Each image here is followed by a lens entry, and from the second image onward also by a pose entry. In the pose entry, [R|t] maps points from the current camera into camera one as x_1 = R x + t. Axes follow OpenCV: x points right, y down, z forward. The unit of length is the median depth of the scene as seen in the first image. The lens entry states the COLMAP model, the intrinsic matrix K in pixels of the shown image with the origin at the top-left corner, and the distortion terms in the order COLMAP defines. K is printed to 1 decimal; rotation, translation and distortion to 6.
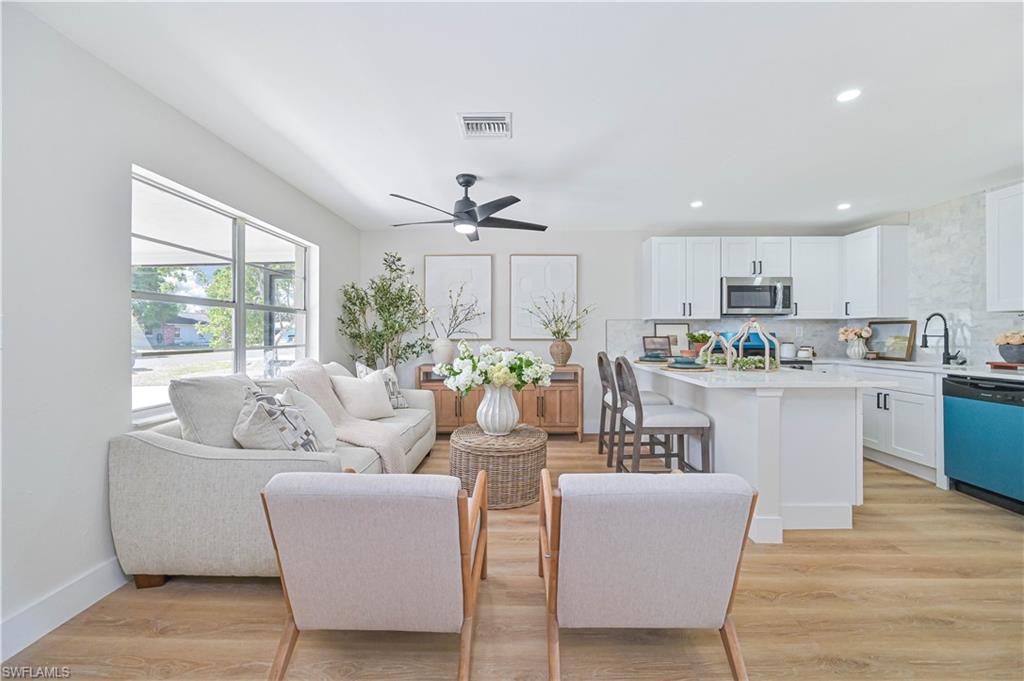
lens RADIAL K [[405.5, 0, 514.0], [0, 405.5, 334.9], [0, 0, 1]] dist [-0.000621, 0.000048]
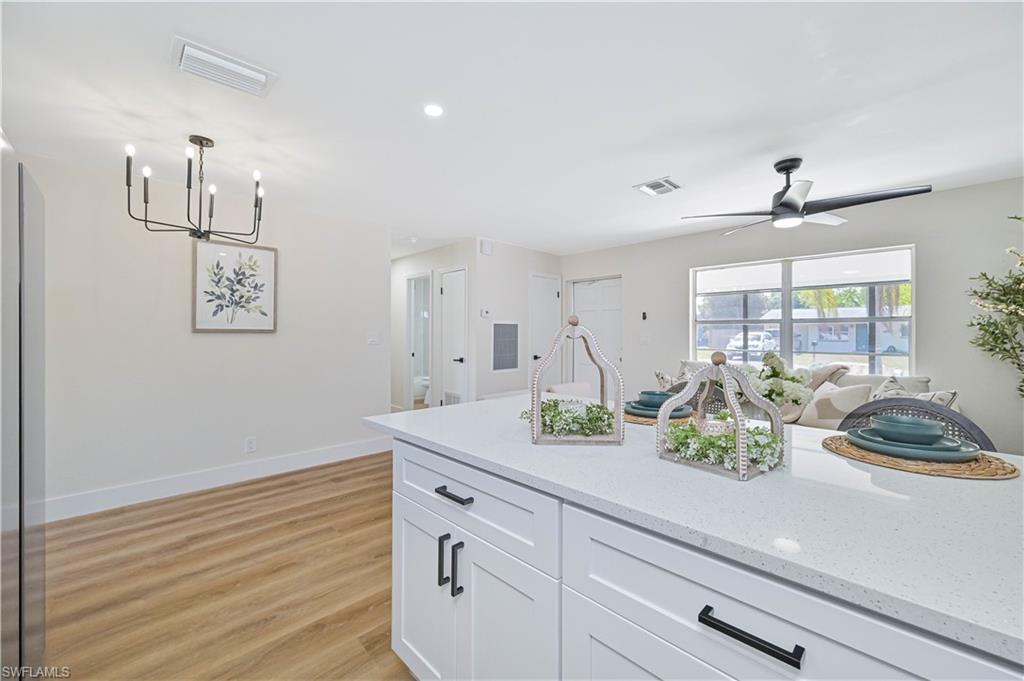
lens RADIAL K [[403.9, 0, 516.0], [0, 403.9, 333.6], [0, 0, 1]] dist [-0.001544, -0.000251]
pose [[-0.705679, -0.004683, -0.708516, 0.730220], [-0.006437, 0.999979, -0.000198, -0.017682], [0.708503, 0.004421, -0.705694, 0.974666]]
